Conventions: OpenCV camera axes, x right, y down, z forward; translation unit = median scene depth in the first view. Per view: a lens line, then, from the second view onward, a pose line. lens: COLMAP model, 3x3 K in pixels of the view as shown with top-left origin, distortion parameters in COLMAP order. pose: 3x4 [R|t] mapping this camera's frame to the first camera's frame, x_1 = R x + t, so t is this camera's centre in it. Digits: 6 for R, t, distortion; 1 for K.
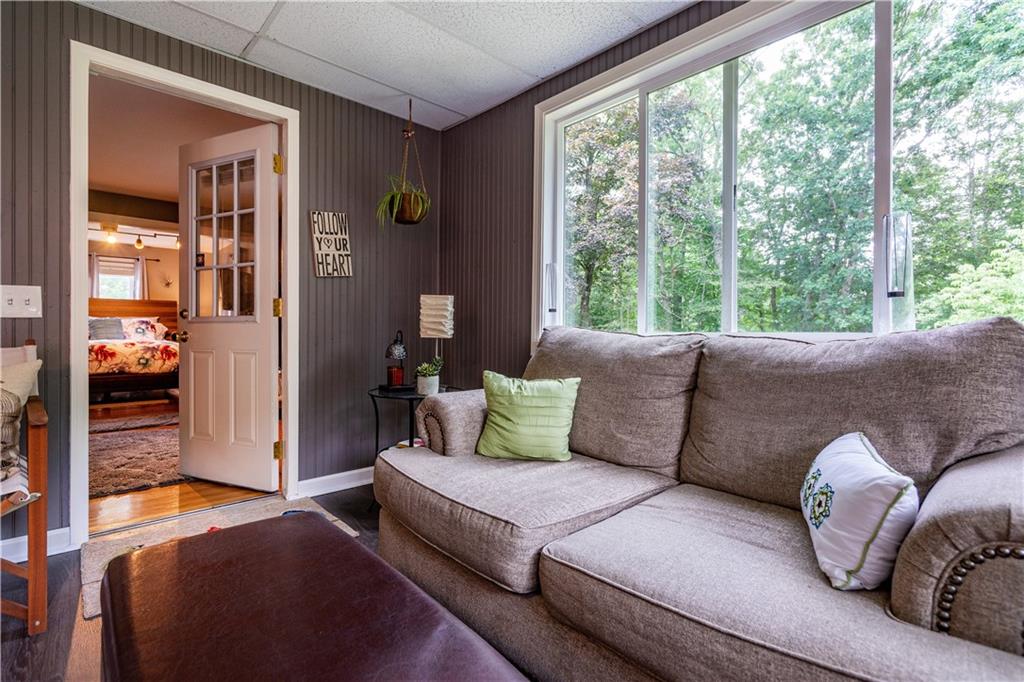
lens RADIAL K [[474.2, 0, 506.7], [0, 474.2, 335.8], [0, 0, 1]] dist [-0.004623, -0.000491]
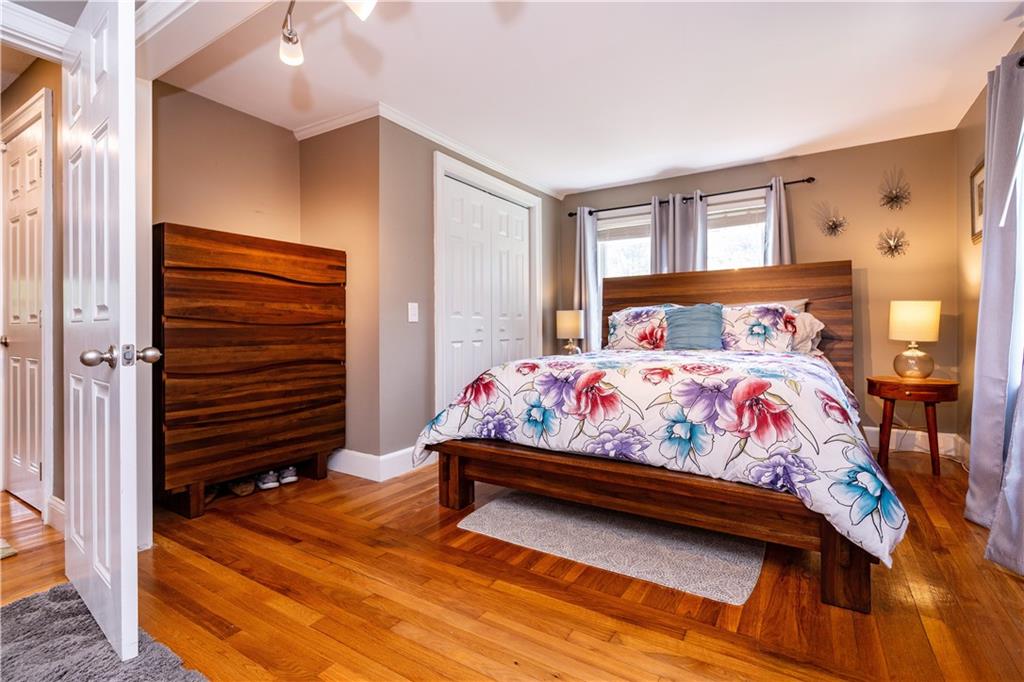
lens RADIAL K [[474.2, 0, 507.8], [0, 474.2, 330.8], [0, 0, 1]] dist [-0.004623, -0.000491]
pose [[0.255312, -0.003468, -0.966852, -0.482532], [0.000991, 0.999994, -0.003325, -0.011200], [0.966858, -0.000109, 0.255314, 0.786998]]
